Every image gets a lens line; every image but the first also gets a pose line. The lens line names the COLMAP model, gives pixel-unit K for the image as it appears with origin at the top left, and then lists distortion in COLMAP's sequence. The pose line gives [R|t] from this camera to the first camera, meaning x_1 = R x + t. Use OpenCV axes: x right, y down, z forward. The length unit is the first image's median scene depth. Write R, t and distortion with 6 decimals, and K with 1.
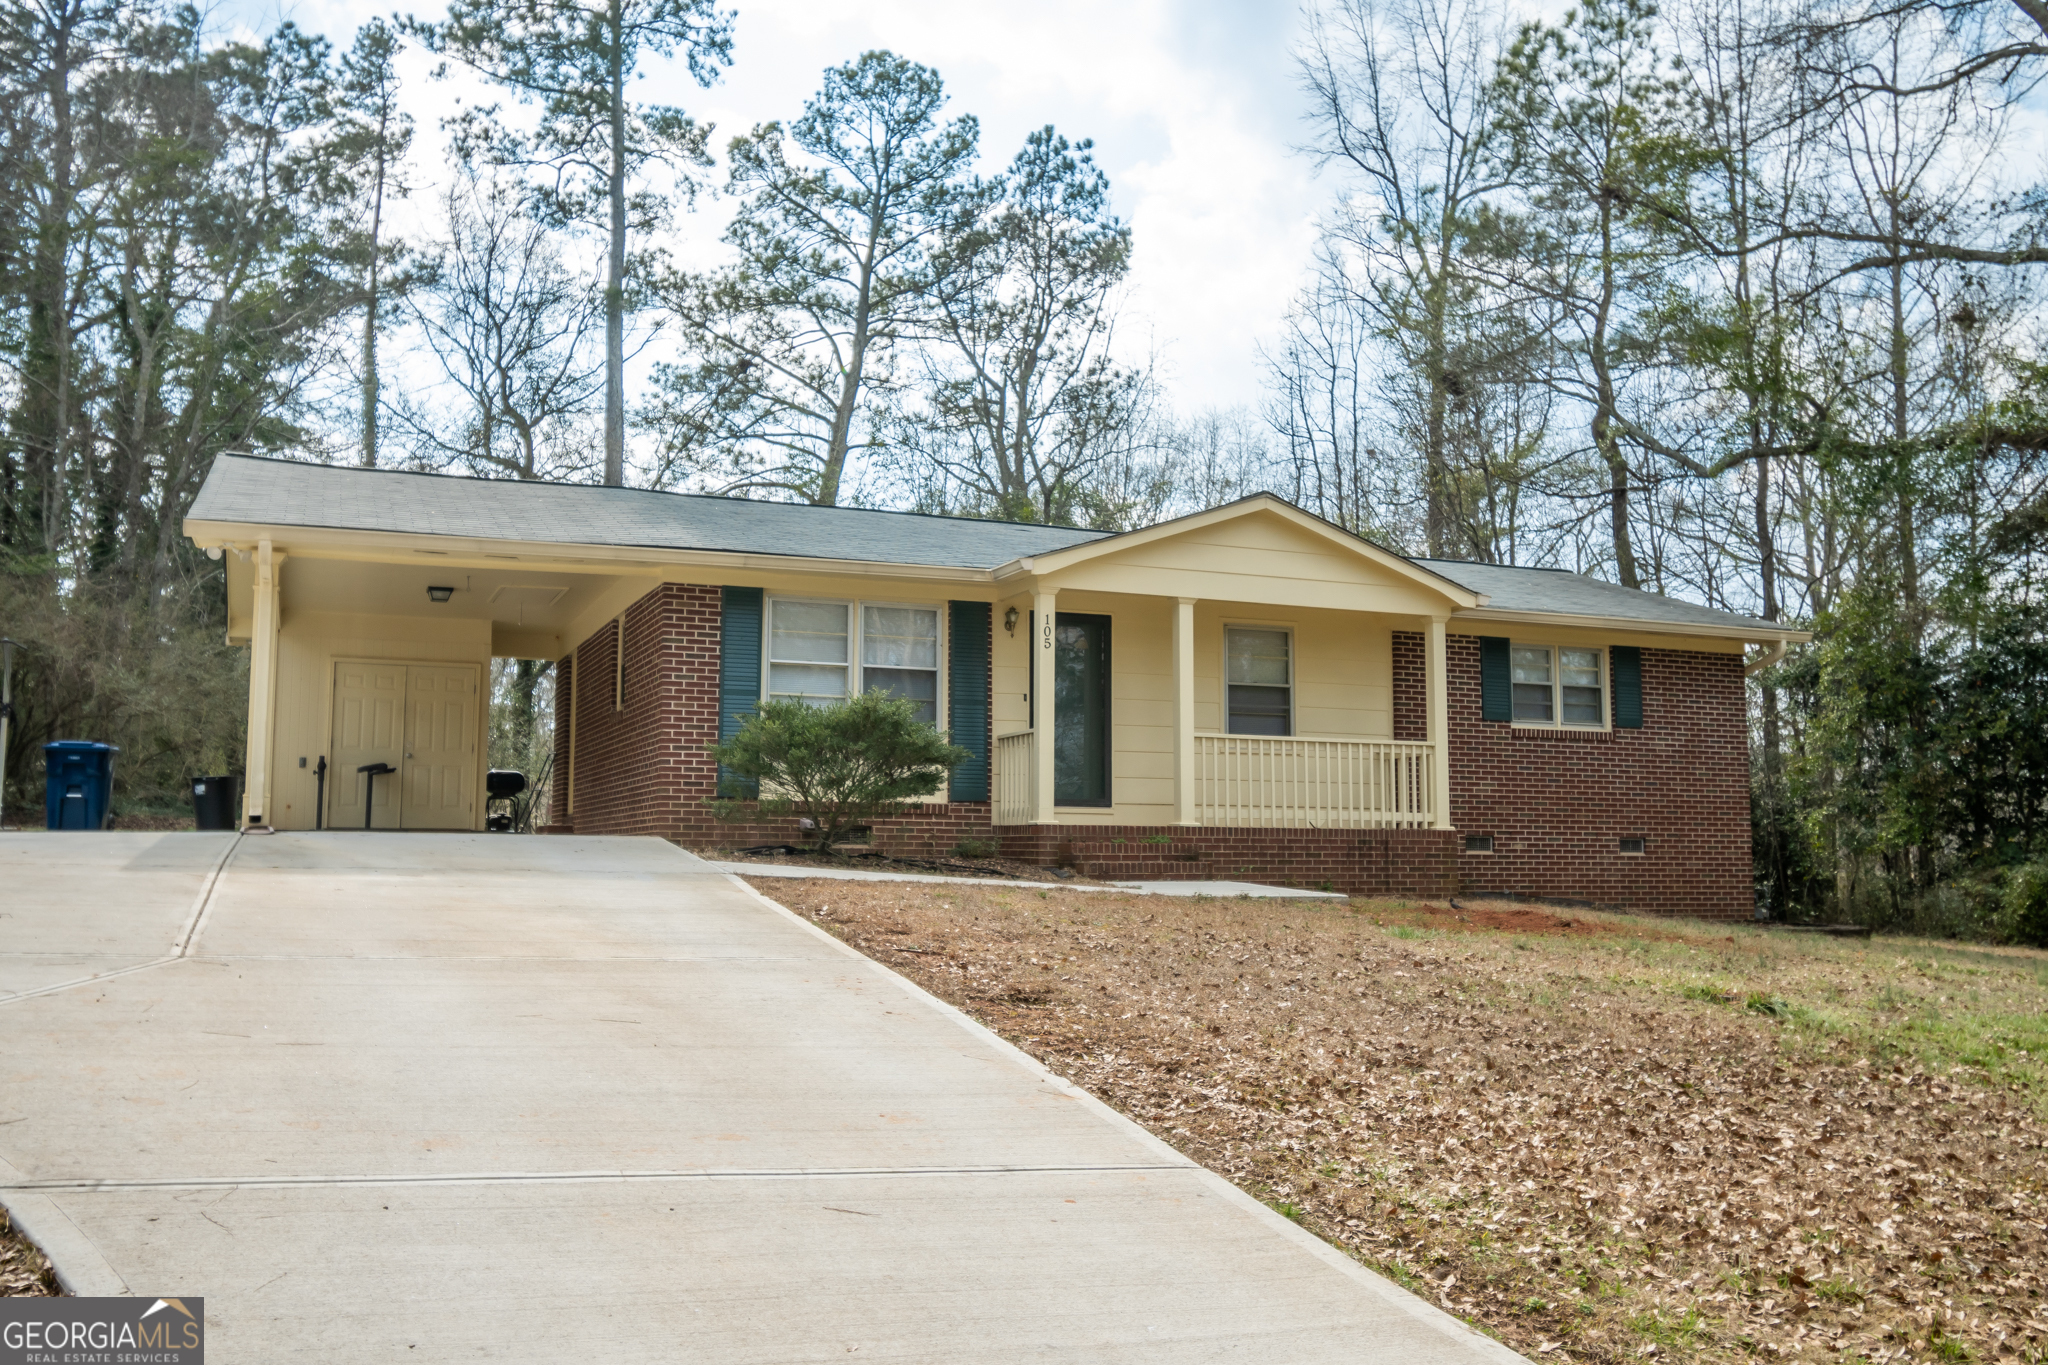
lens RADIAL K [[1725.9, 0, 1020.4], [0, 1725.9, 686.0], [0, 0, 1]] dist [0.002030, -0.007958]
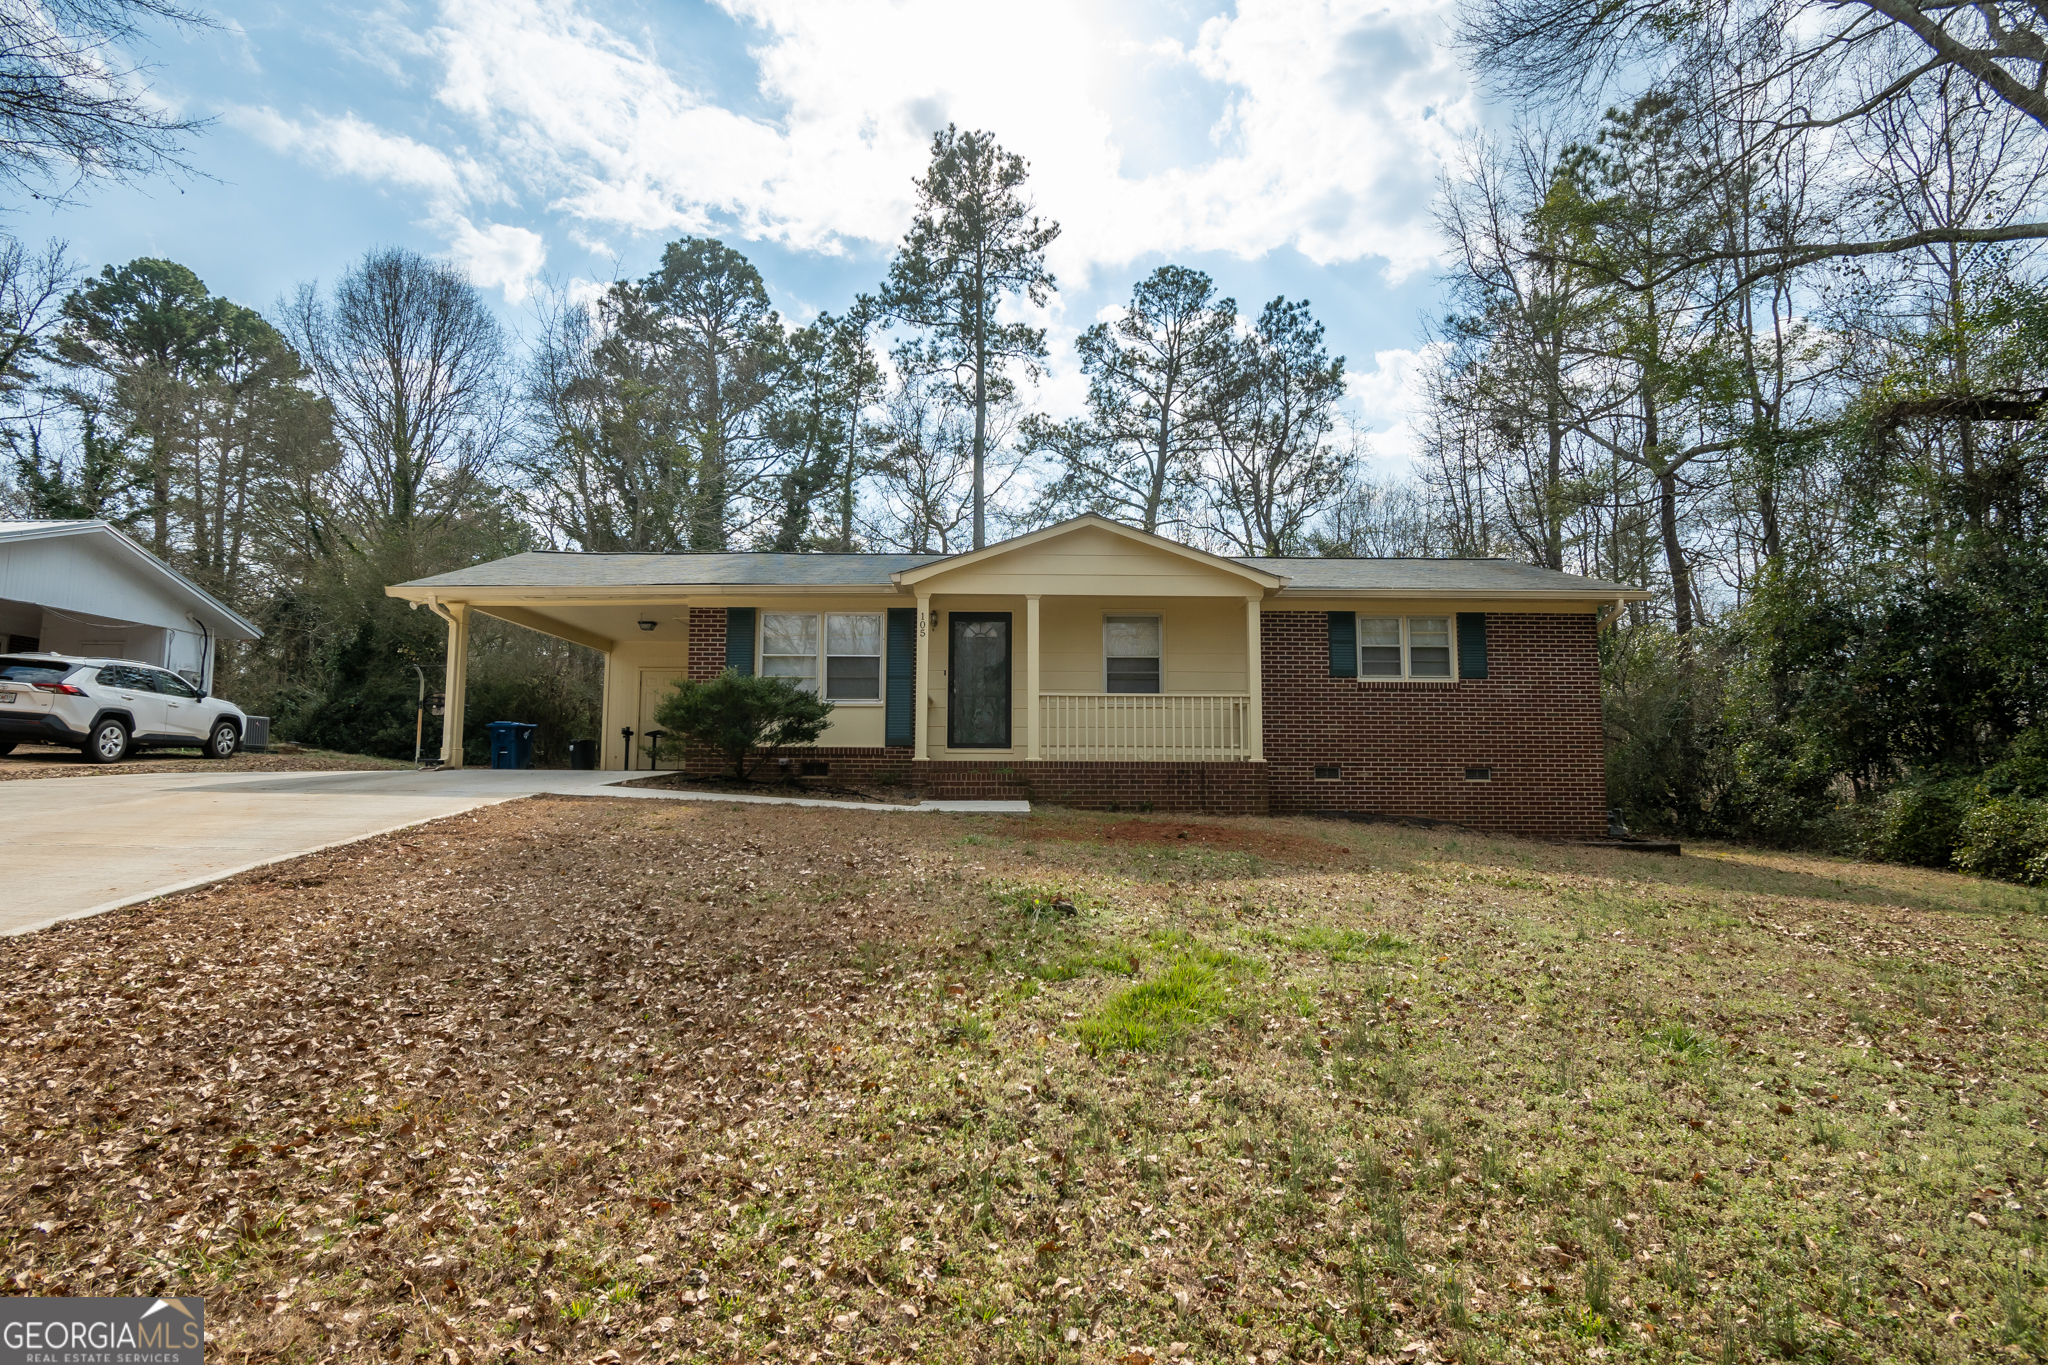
lens RADIAL K [[1058.7, 0, 1024.0], [0, 1058.7, 682.5], [0, 0, 1]] dist [0.000954, -0.000141]
pose [[0.929015, -0.039514, -0.367926, 0.351804], [0.037993, 0.999213, -0.011378, 0.024877], [0.368086, -0.003408, 0.929785, 0.190100]]
